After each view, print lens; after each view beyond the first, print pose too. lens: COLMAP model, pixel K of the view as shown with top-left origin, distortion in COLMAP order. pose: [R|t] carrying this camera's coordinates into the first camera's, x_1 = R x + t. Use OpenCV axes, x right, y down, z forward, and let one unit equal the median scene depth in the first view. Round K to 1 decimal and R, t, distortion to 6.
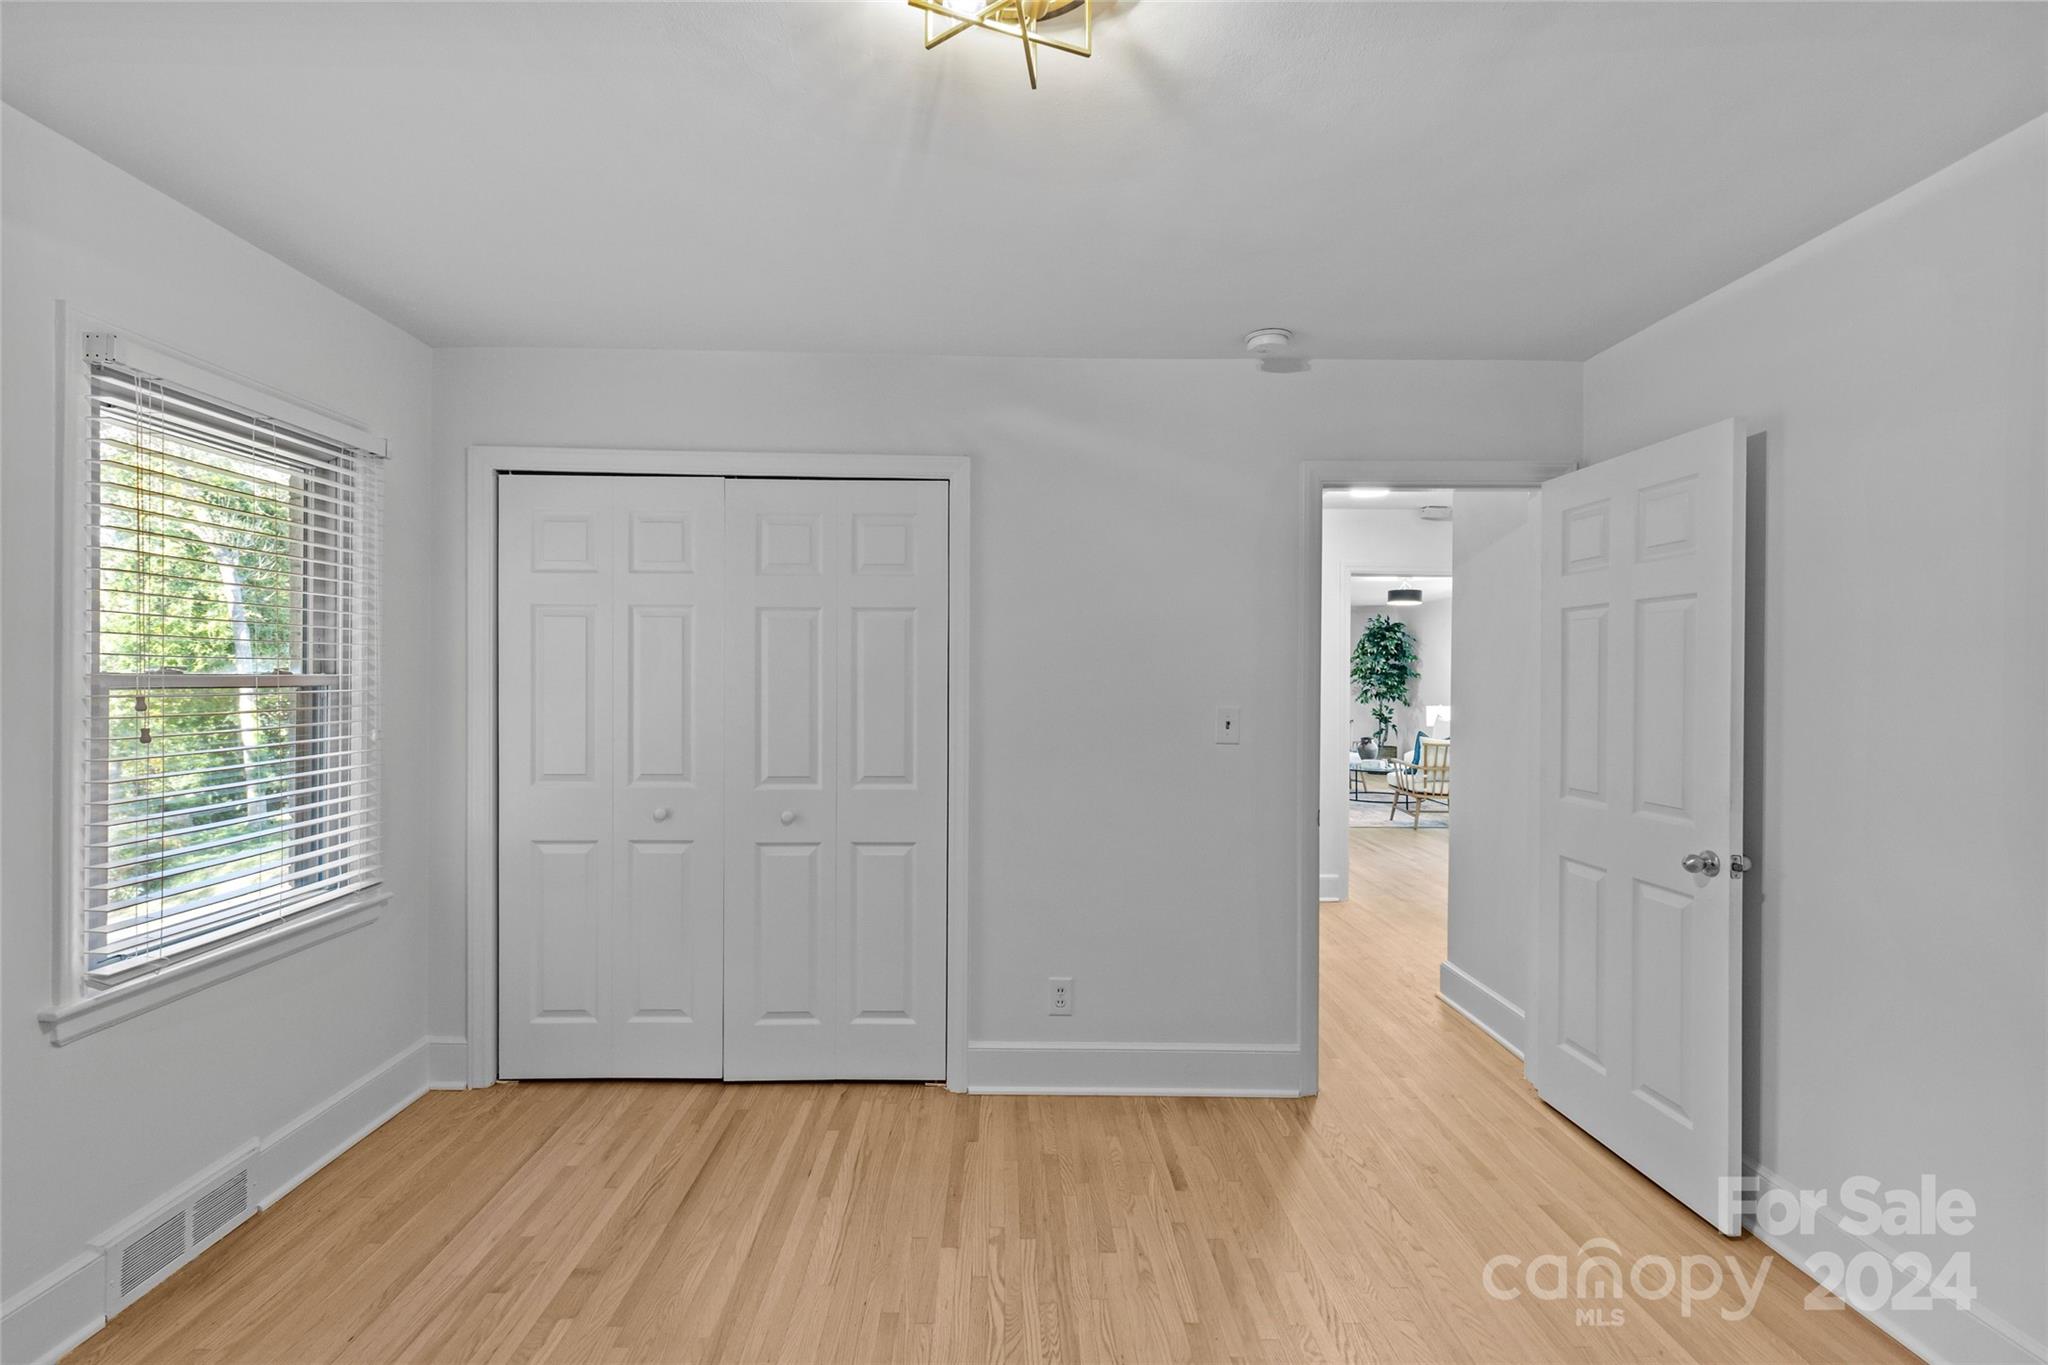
lens RADIAL K [[912.9, 0, 1015.2], [0, 912.9, 681.3], [0, 0, 1]] dist [-0.000079, 0.000254]
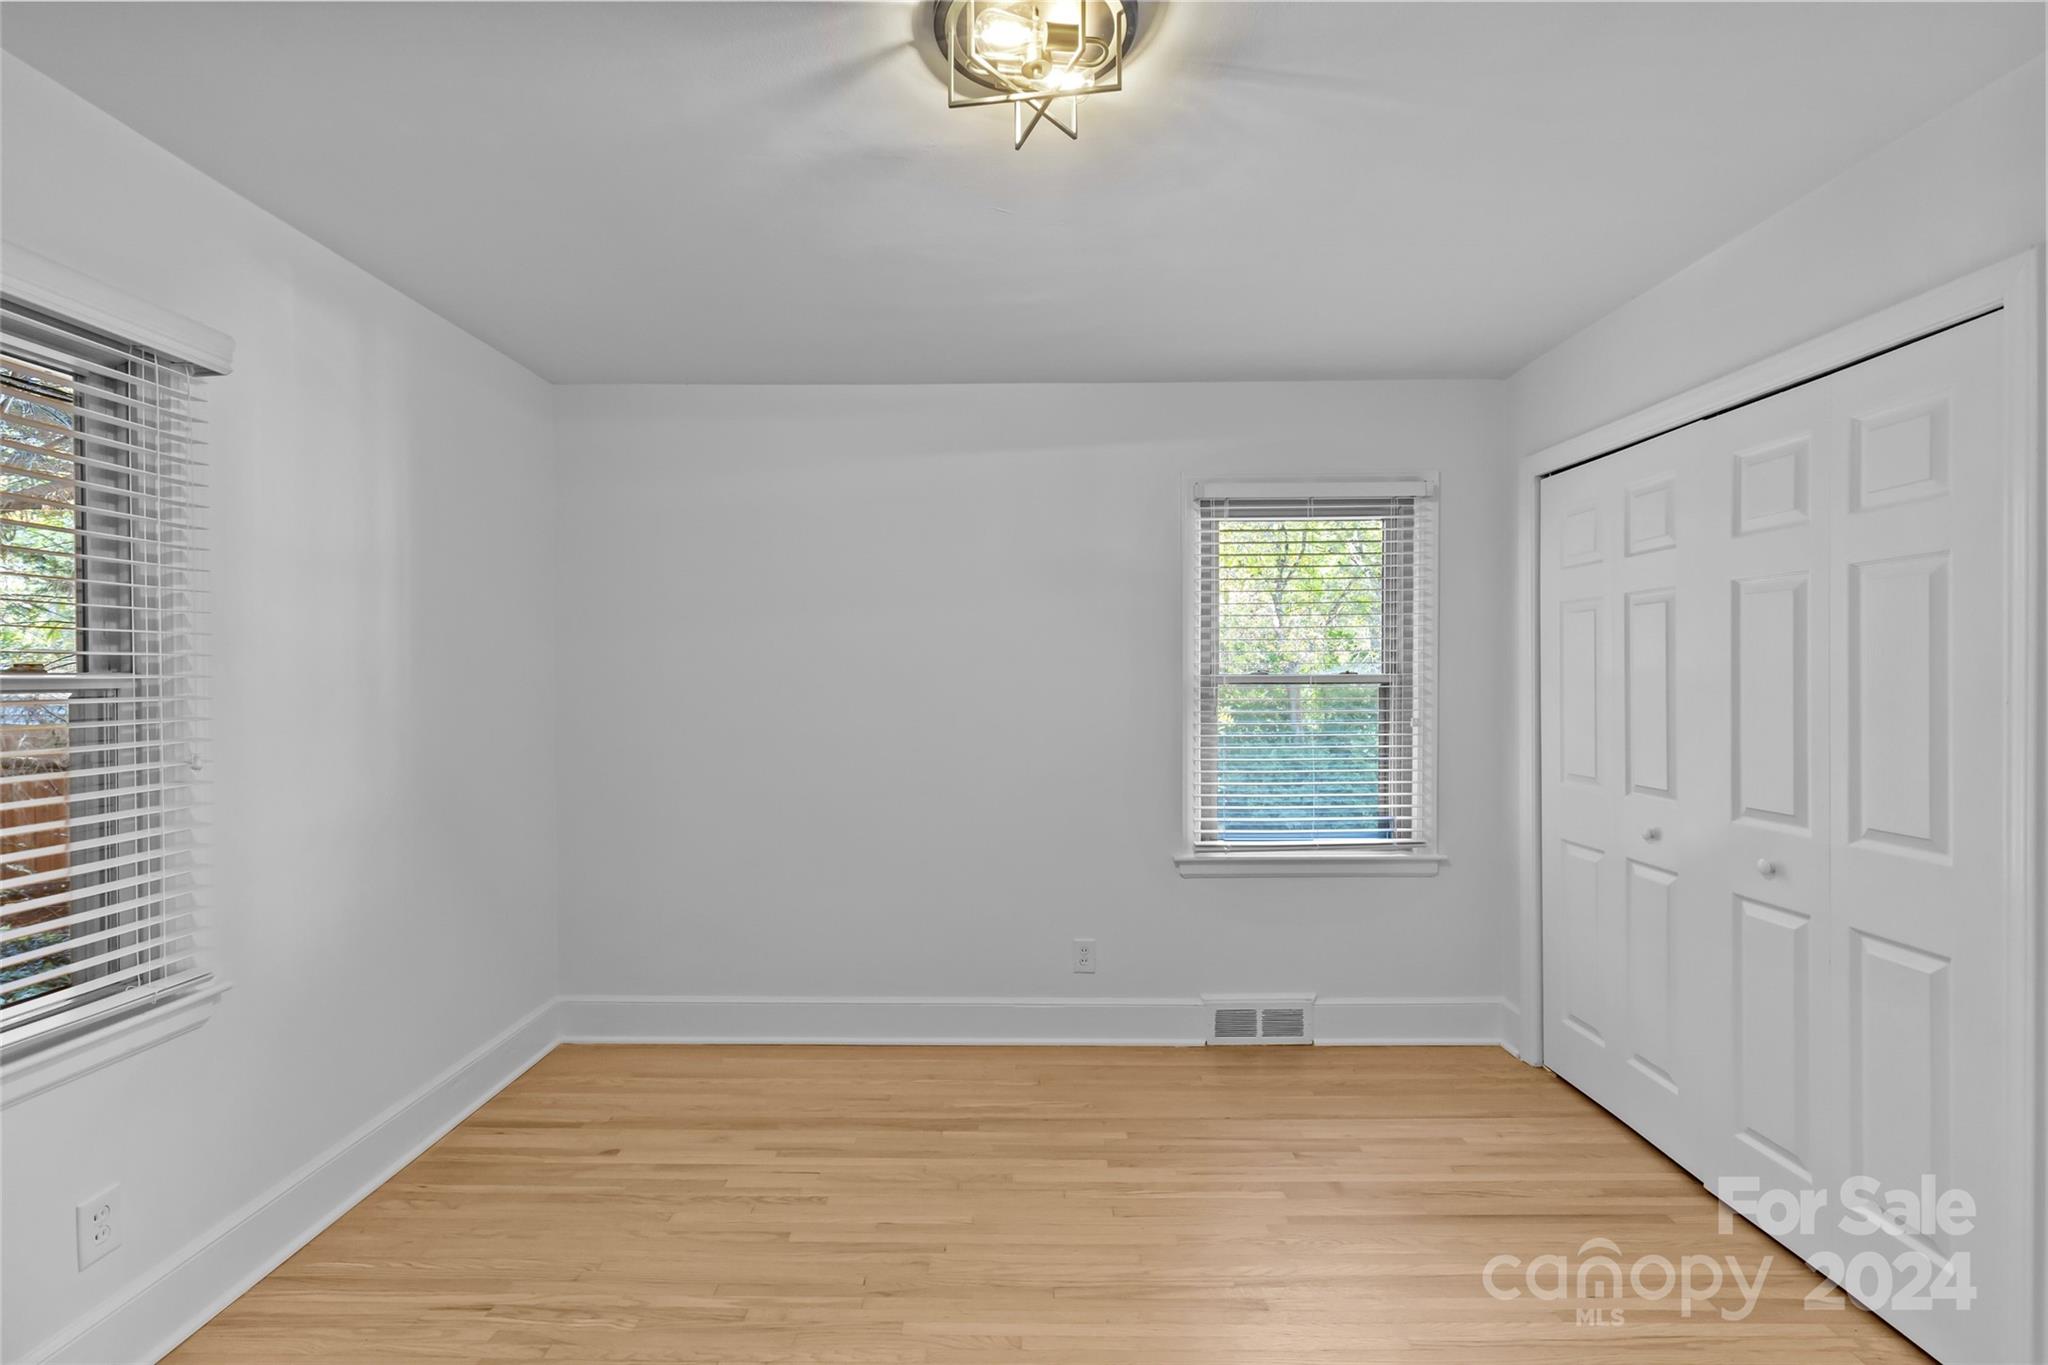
lens RADIAL K [[912.9, 0, 1014.8], [0, 912.9, 682.1], [0, 0, 1]] dist [-0.000079, 0.000254]
pose [[-0.030295, 0.000427, -0.999541, 0.551149], [0.002579, 0.999997, 0.000349, 0.001545], [0.999538, -0.002567, -0.030296, 0.491682]]
